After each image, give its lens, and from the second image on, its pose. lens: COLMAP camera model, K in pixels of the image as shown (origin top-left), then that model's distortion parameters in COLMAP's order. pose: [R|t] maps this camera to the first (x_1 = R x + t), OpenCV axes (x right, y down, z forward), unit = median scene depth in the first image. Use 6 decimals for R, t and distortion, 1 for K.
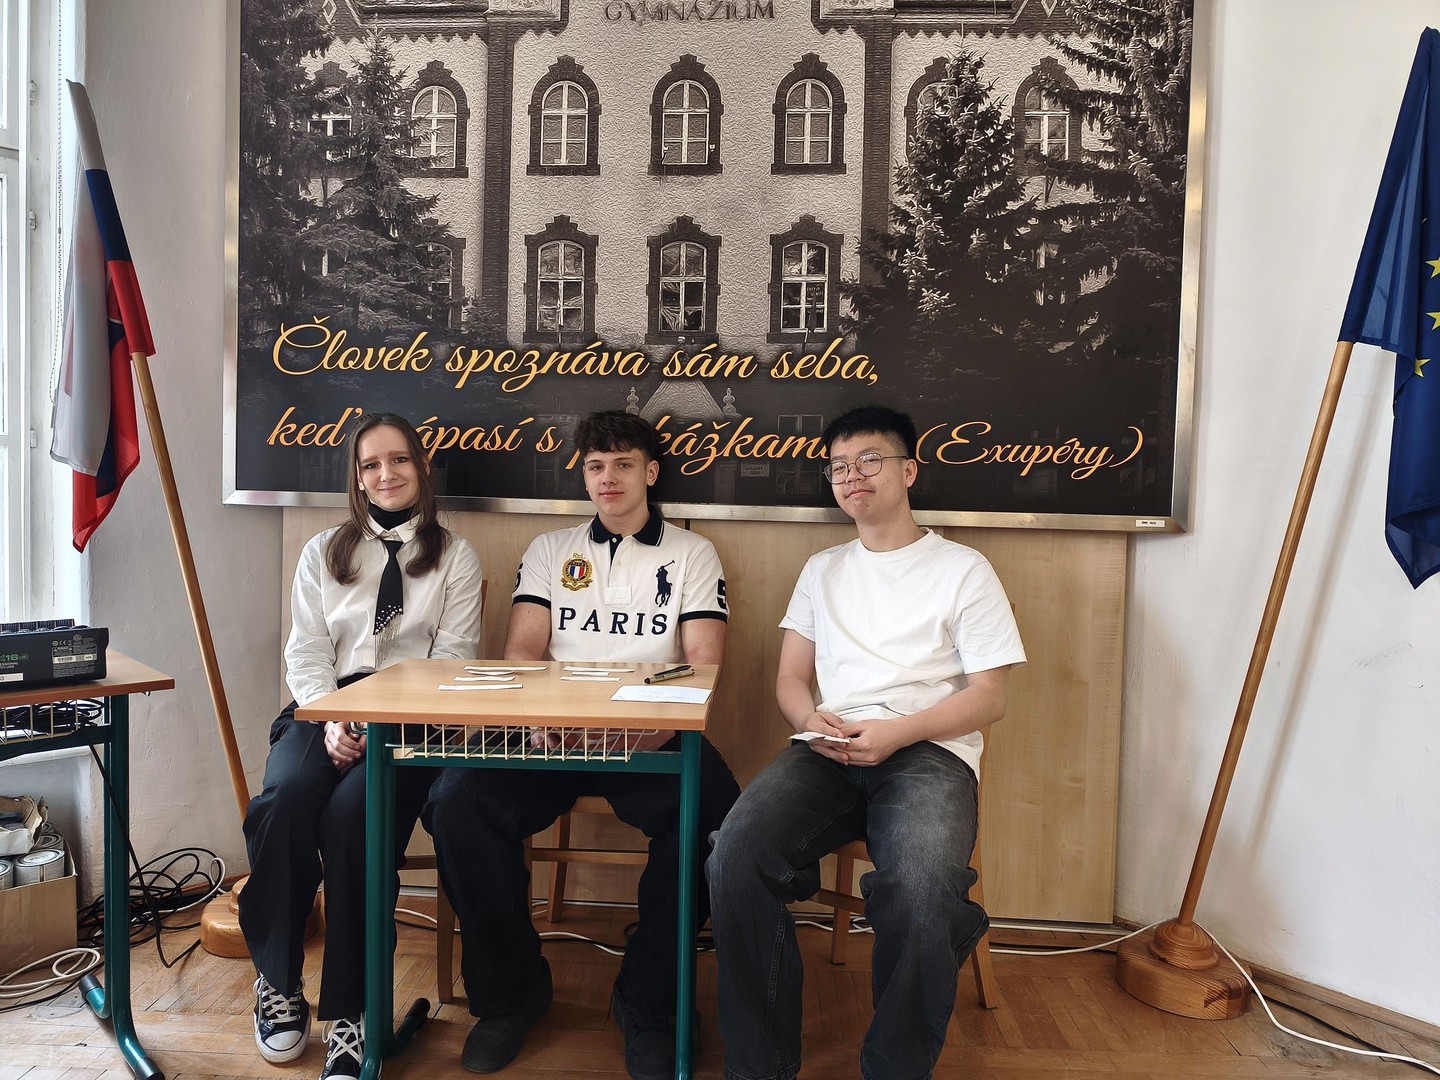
lens RADIAL K [[996.7, 0, 767.5], [0, 996.7, 558.5], [0, 0, 1]] dist [0.034719, -0.069140]
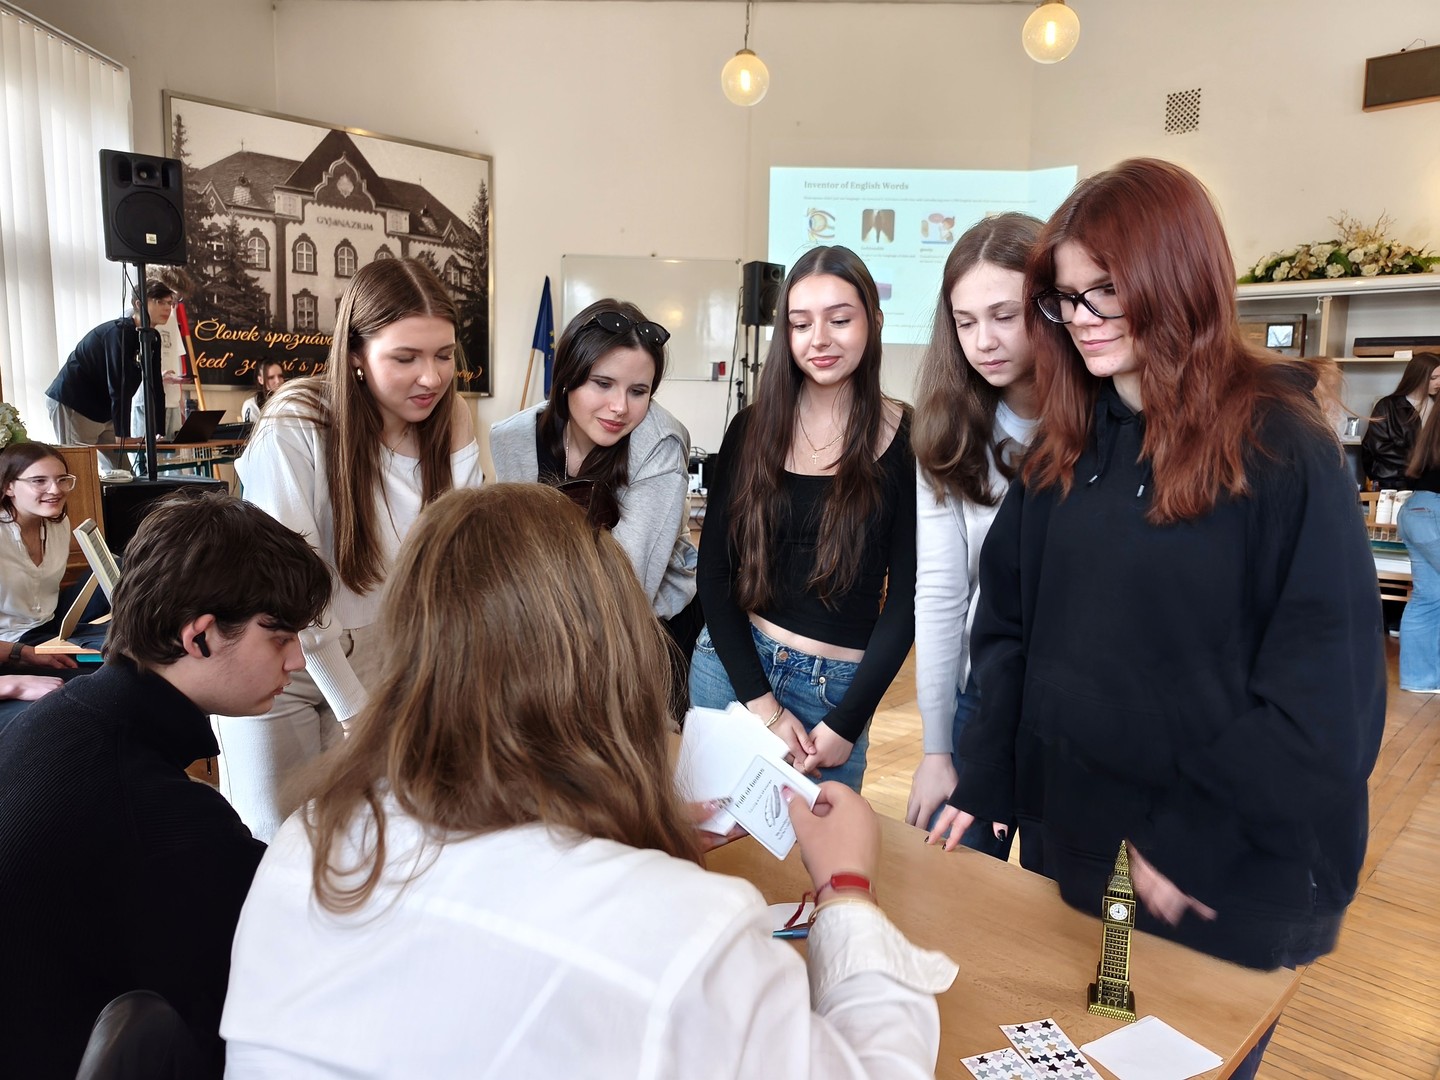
lens RADIAL K [[1014.8, 0, 704.8], [0, 1014.8, 534.0], [0, 0, 1]] dist [-0.044599, -0.003460]
pose [[0.678250, -0.103263, 0.727539, -1.631098], [0.018449, 0.992158, 0.123622, 0.024535], [-0.734599, -0.070424, 0.674836, -1.886146]]
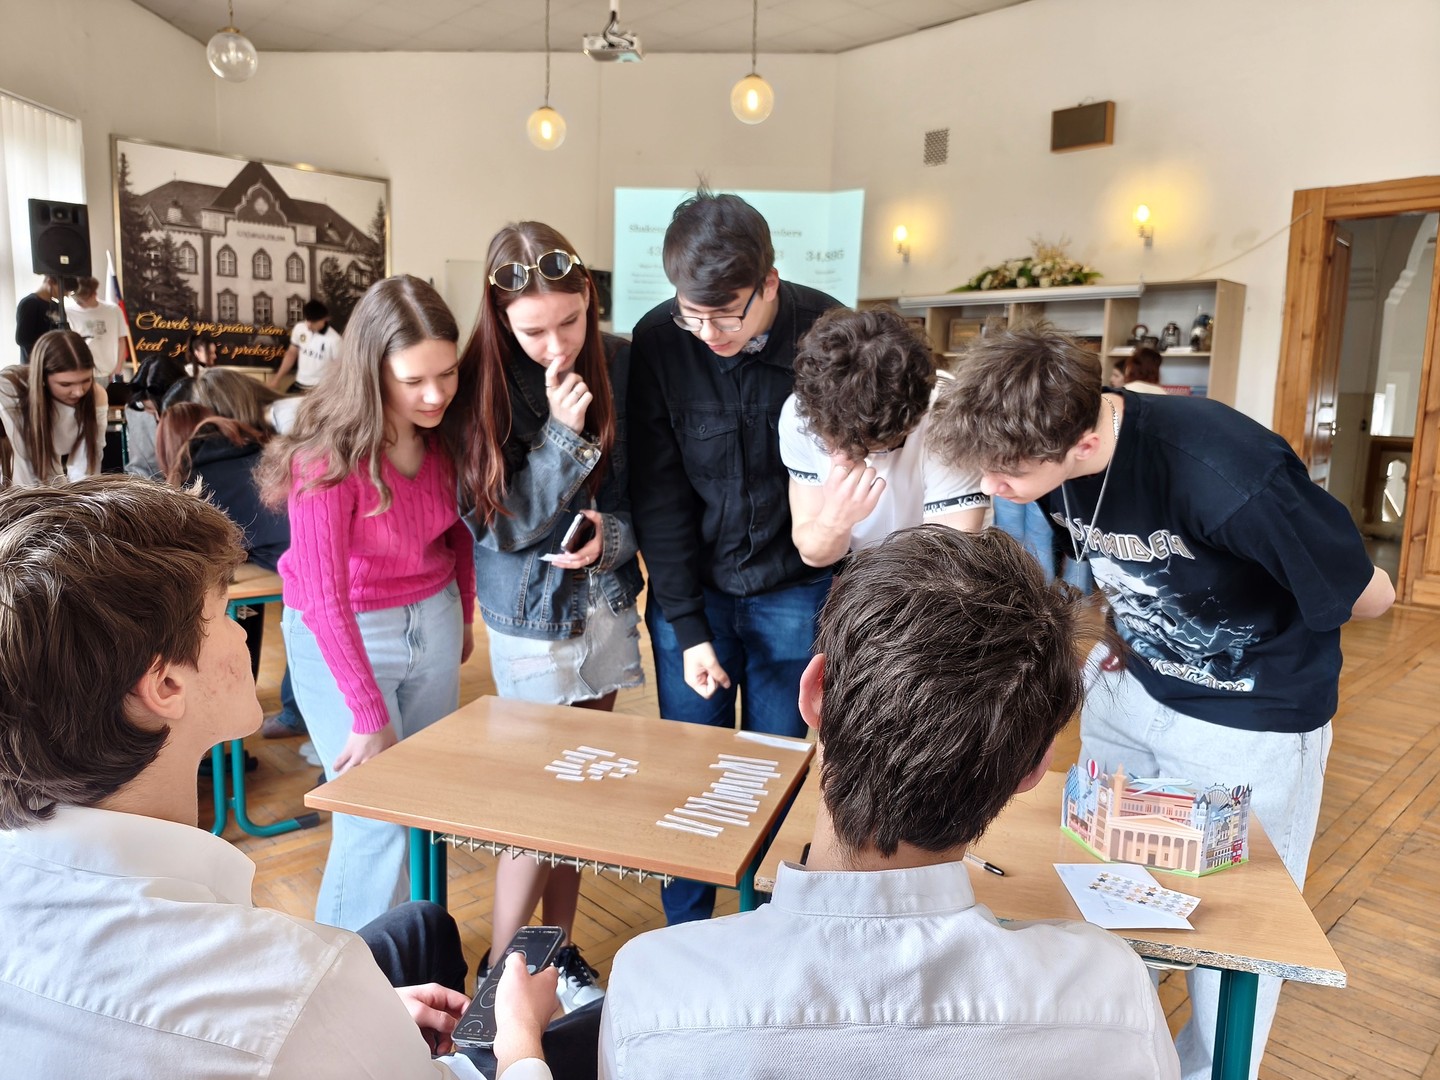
lens RADIAL K [[993.5, 0, 720.0], [0, 993.5, 540.0], [0, 0, 1]] dist [-0.058672, 0.001455]
pose [[0.695941, -0.108311, 0.709883, -1.601094], [0.002313, 0.988893, 0.148613, 0.043764], [-0.718095, -0.101784, 0.688462, -2.873980]]
